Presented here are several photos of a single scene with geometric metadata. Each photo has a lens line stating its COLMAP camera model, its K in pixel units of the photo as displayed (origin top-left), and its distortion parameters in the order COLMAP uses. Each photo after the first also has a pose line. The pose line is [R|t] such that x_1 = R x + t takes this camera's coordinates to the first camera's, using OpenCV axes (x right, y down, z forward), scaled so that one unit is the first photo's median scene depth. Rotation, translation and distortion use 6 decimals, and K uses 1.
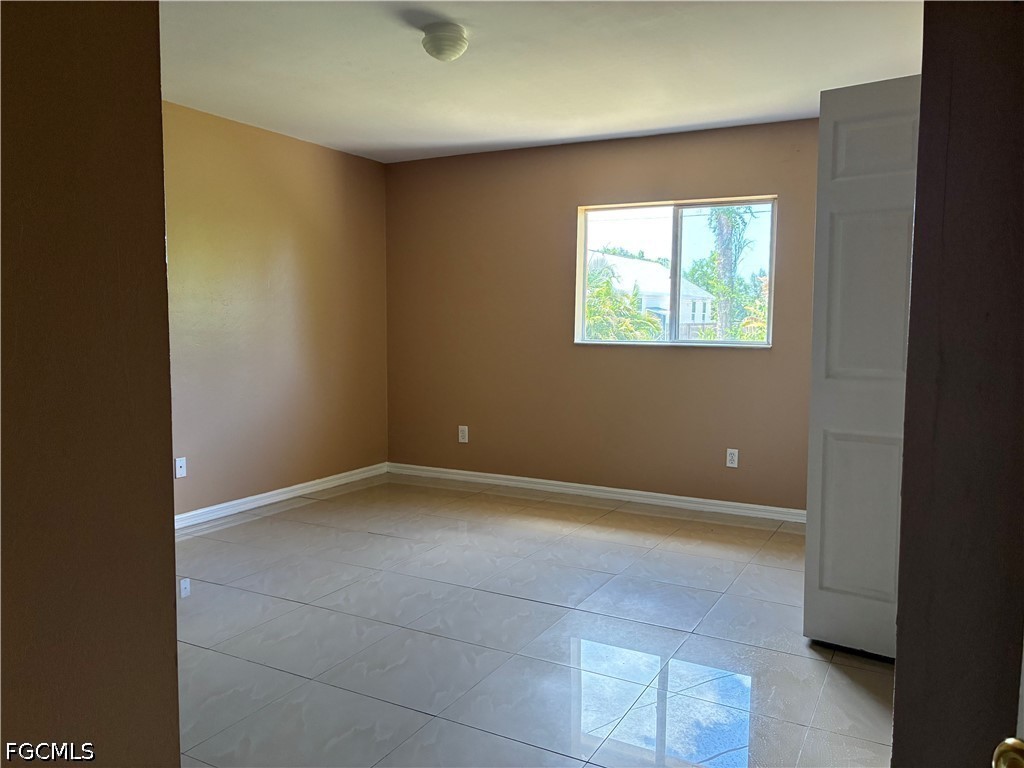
lens RADIAL K [[777.9, 0, 528.2], [0, 777.9, 374.6], [0, 0, 1]] dist [0.008855, 0.005691]
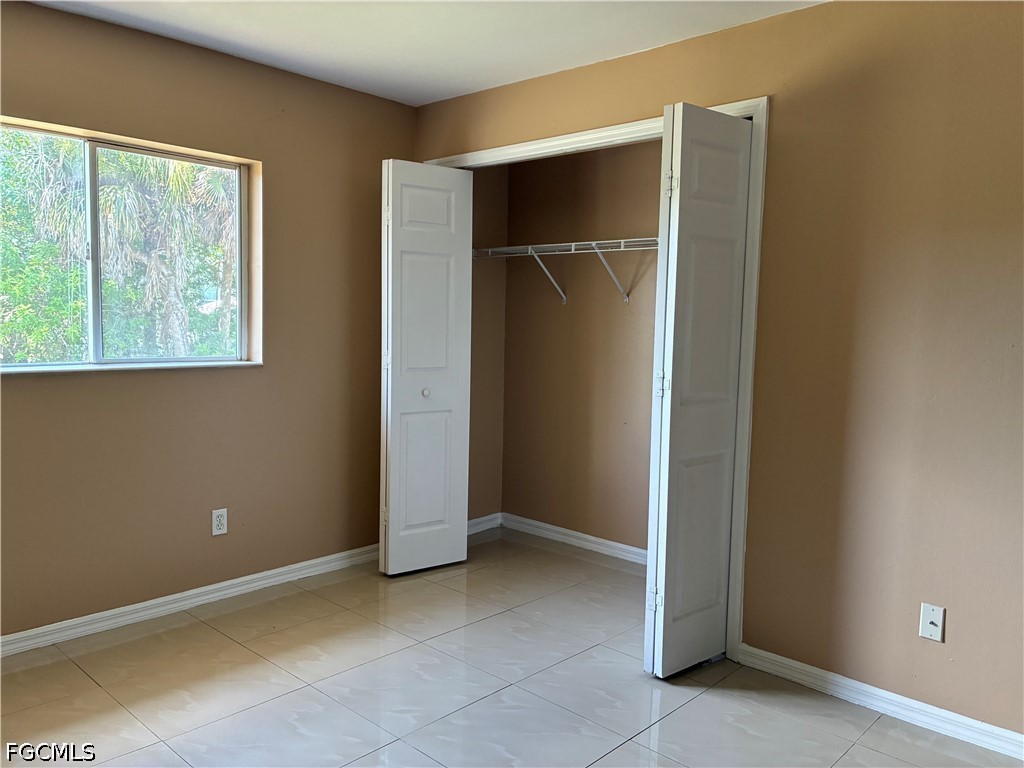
lens RADIAL K [[777.9, 0, 528.2], [0, 777.9, 374.6], [0, 0, 1]] dist [0.008855, 0.005691]
pose [[0.256600, -0.080797, 0.963135, -0.332070], [0.048173, 0.996330, 0.070748, -0.062175], [-0.965316, 0.028243, 0.259550, 0.522792]]
